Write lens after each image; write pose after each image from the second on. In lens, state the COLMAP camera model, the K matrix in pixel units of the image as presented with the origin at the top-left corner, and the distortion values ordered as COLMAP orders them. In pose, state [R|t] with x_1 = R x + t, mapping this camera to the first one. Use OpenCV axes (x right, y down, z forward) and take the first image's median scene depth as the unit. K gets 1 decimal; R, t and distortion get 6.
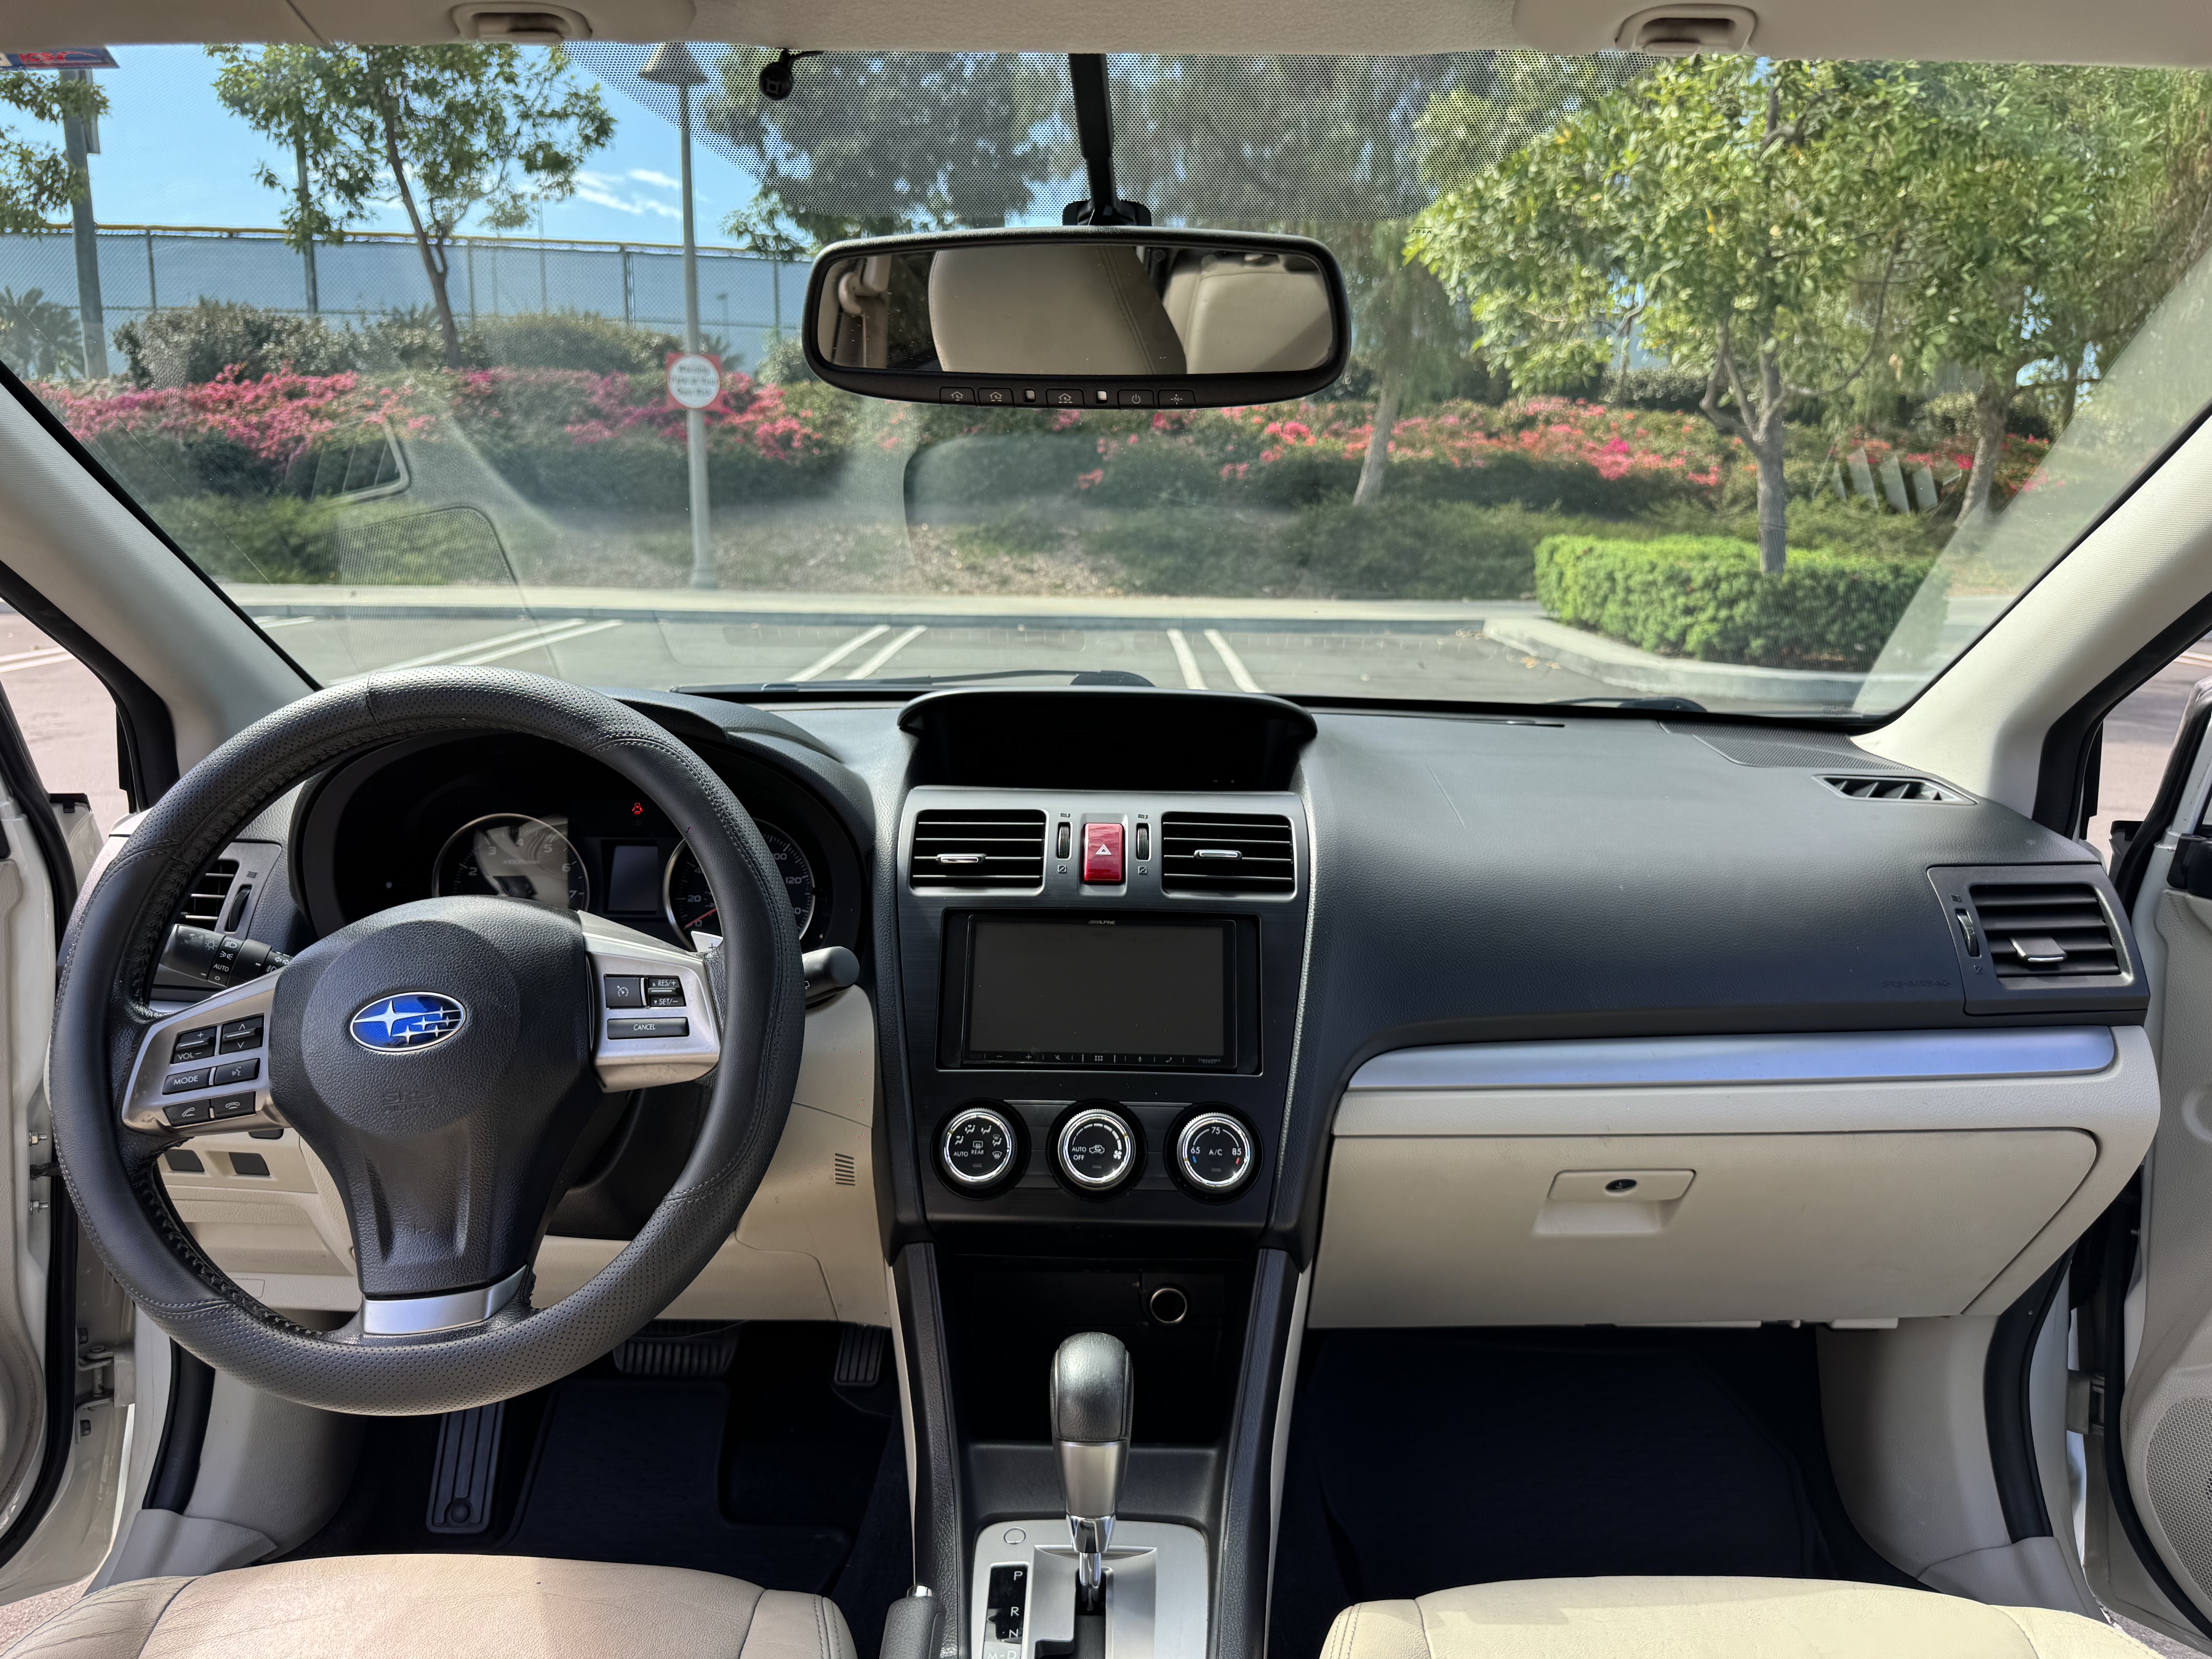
lens RADIAL K [[1546.2, 0, 1106.0], [0, 1546.2, 829.5], [0, 0, 1]] dist [0.071560, -0.051687]
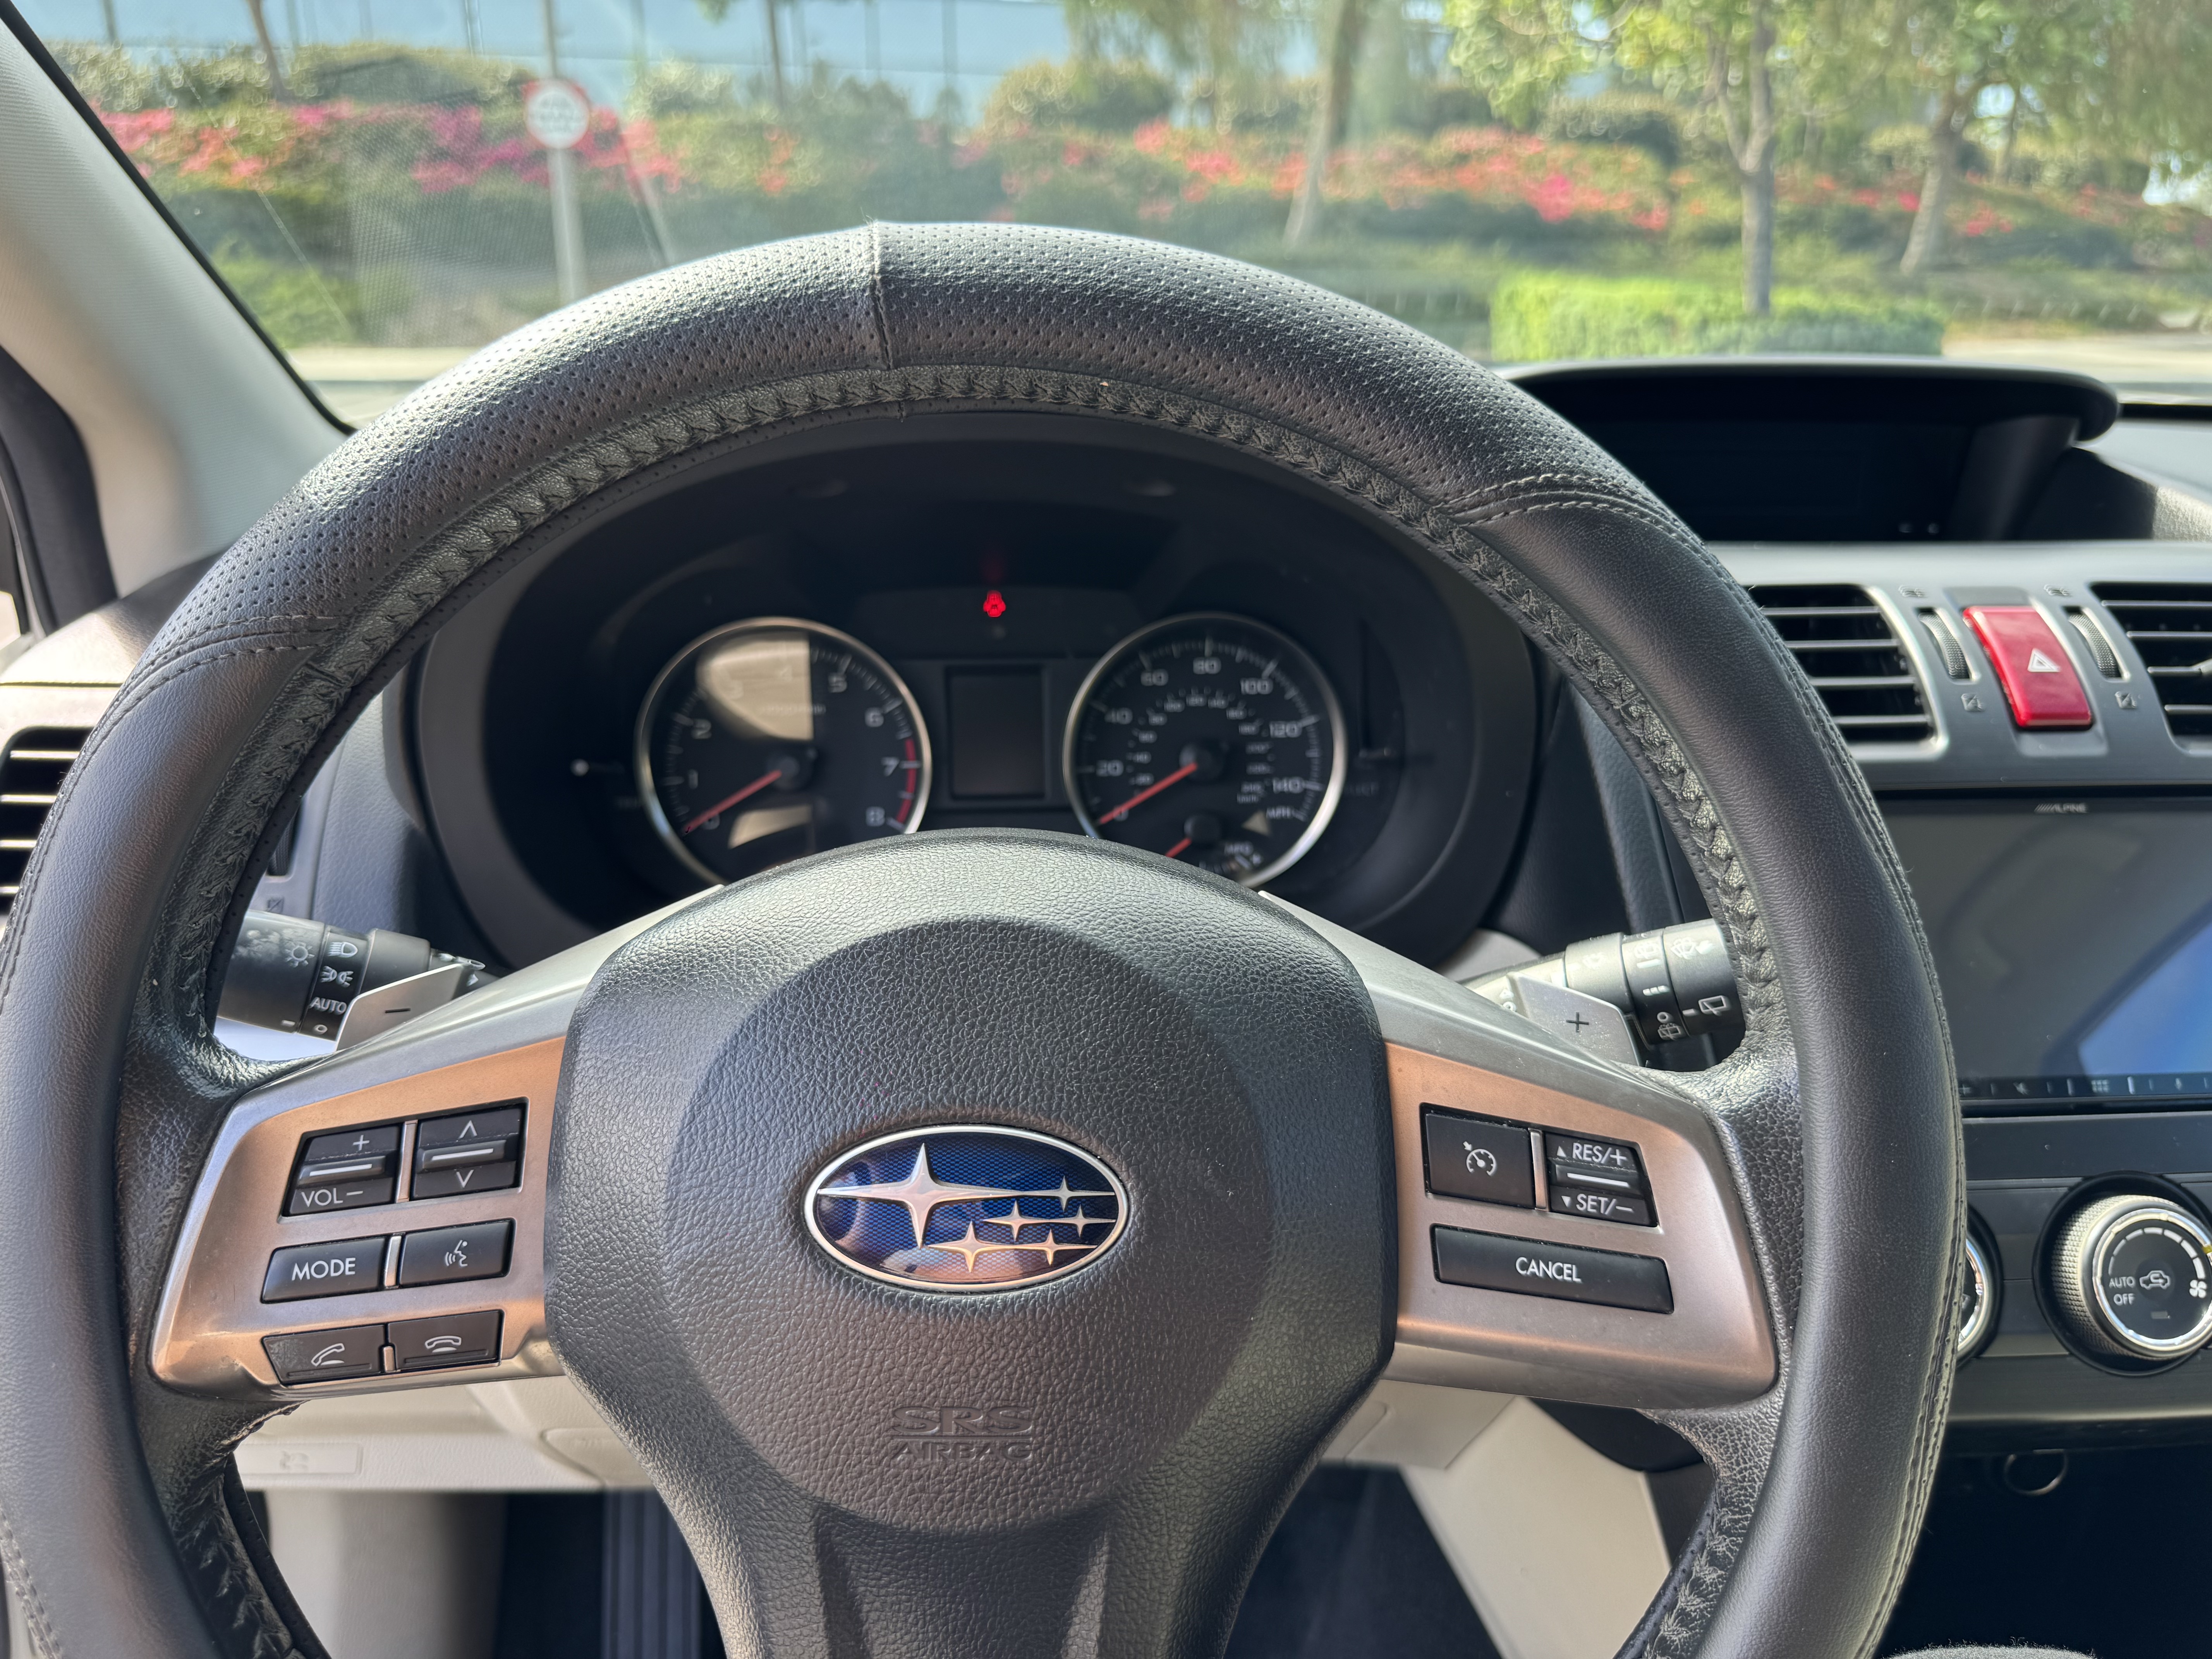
lens RADIAL K [[1570.7, 0, 1111.9], [0, 1570.7, 840.3], [0, 0, 1]] dist [0.037538, -0.054974]
pose [[0.997359, -0.036712, 0.062674, -0.337196], [0.027270, 0.989003, 0.145358, -0.012604], [-0.067321, -0.143264, 0.987392, 0.509869]]
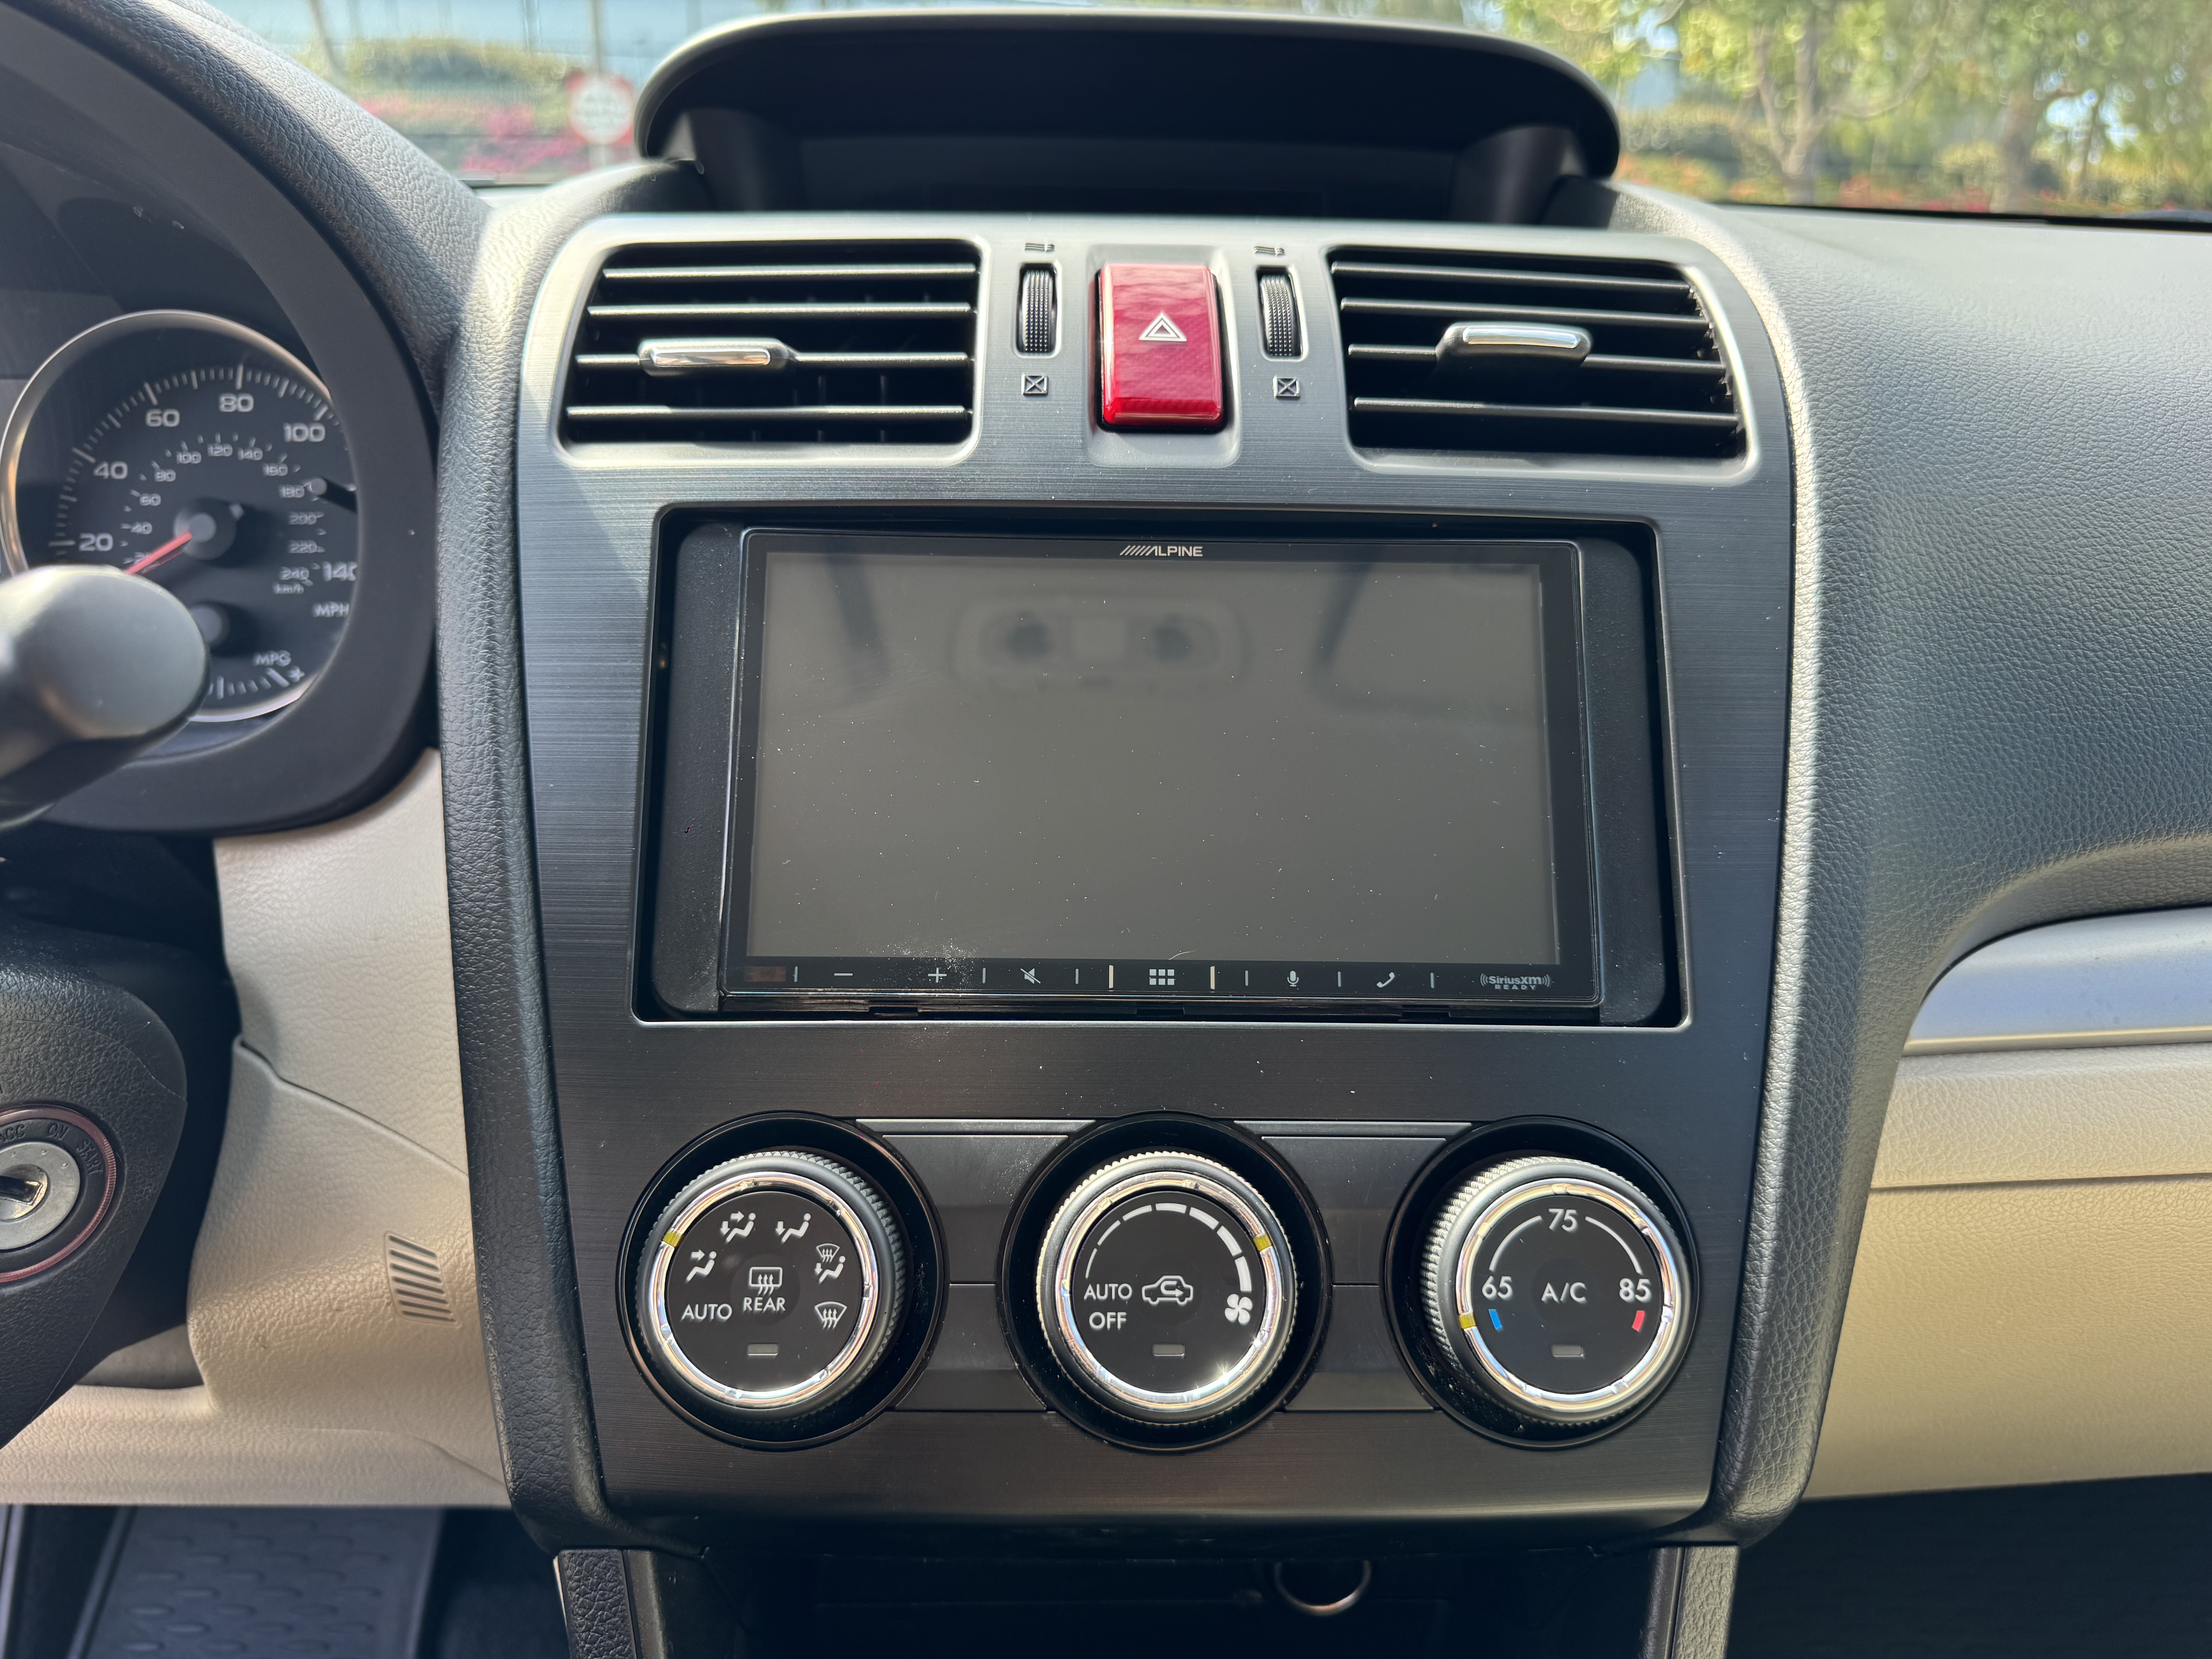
lens RADIAL K [[1570.7, 0, 1111.9], [0, 1570.7, 840.3], [0, 0, 1]] dist [0.037538, -0.054974]
pose [[0.999559, -0.009359, 0.028180, -0.022415], [0.005428, 0.990630, 0.136463, 0.074115], [-0.029193, -0.136250, 0.990244, 0.663953]]
